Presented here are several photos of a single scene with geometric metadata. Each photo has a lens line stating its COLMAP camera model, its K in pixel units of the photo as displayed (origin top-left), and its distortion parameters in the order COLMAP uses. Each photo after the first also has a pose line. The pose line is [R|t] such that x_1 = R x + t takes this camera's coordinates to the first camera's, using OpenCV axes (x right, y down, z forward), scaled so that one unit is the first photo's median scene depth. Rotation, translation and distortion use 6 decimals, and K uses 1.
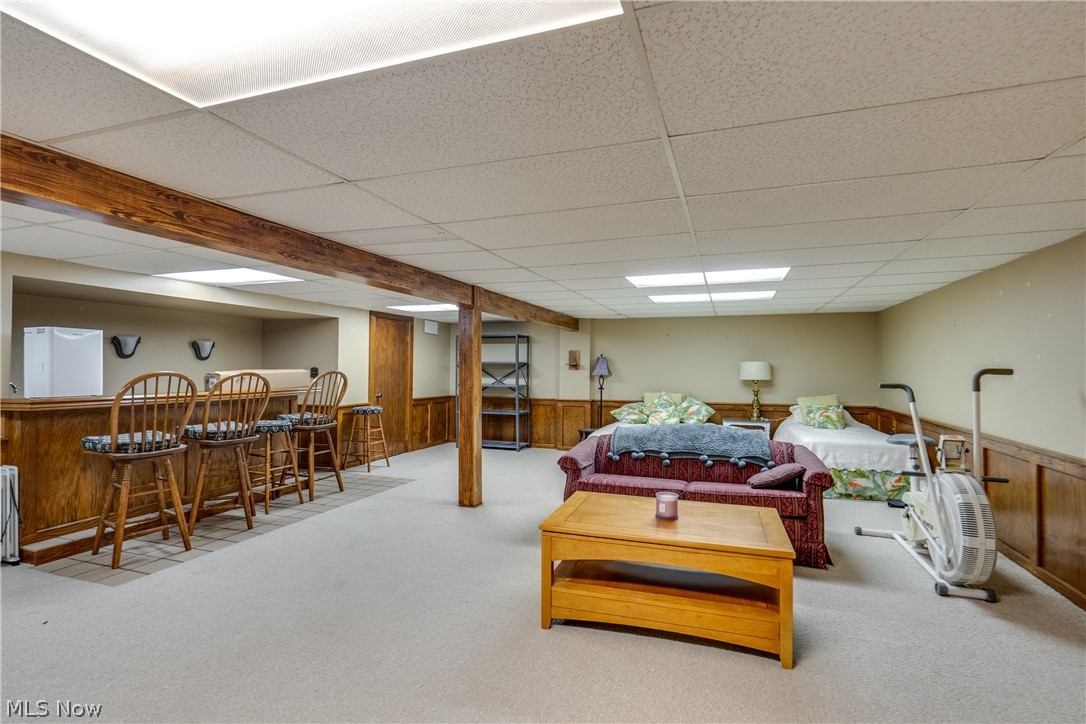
lens RADIAL K [[492.3, 0, 568.2], [0, 492.3, 368.0], [0, 0, 1]] dist [-0.000229, 0.001520]
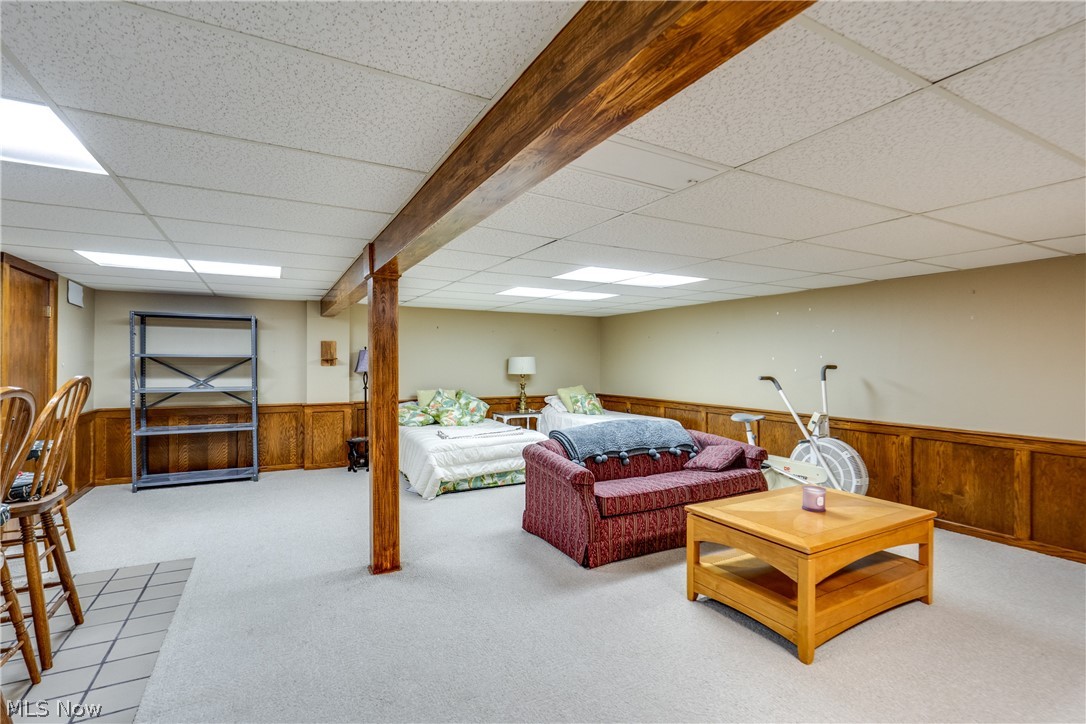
lens RADIAL K [[492.3, 0, 503.0], [0, 492.3, 362.8], [0, 0, 1]] dist [-0.000229, 0.001520]
pose [[0.712634, -0.004739, 0.701520, -0.414662], [-0.000370, 0.999975, 0.007131, -0.007521], [-0.701536, -0.005342, 0.712614, 0.295441]]
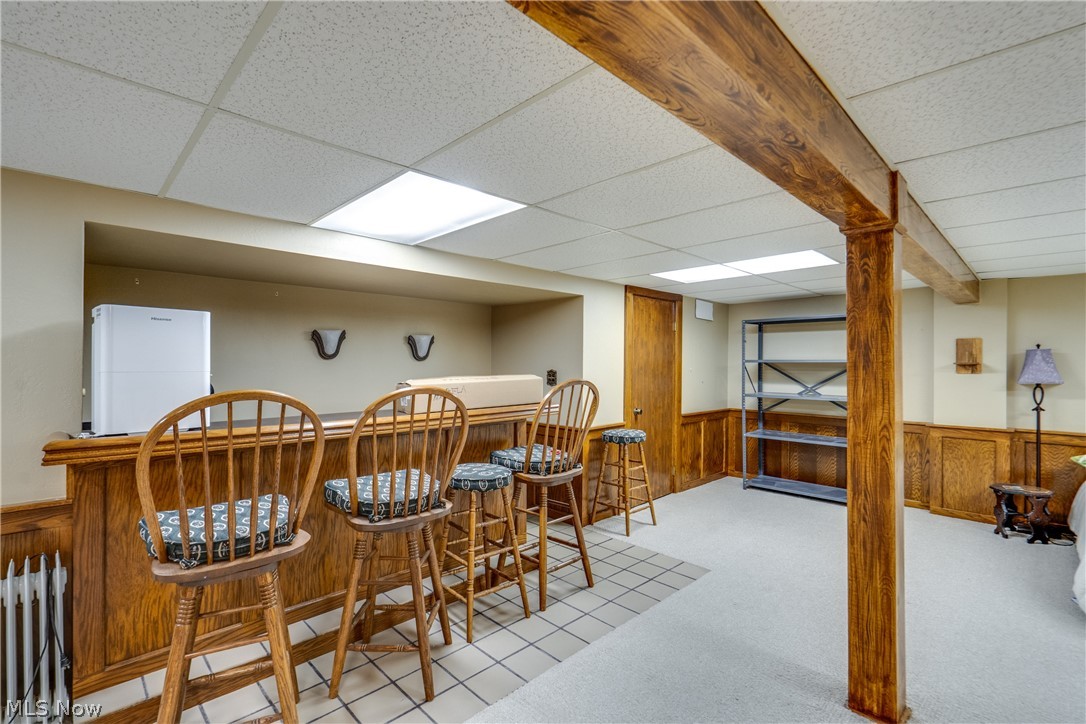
lens RADIAL K [[492.3, 0, 581.2], [0, 492.3, 365.8], [0, 0, 1]] dist [-0.000229, 0.001520]
pose [[0.907043, -0.002213, -0.421032, -0.184199], [0.003332, 0.999993, 0.001922, -0.008271], [0.421025, -0.003146, 0.907044, 0.384318]]
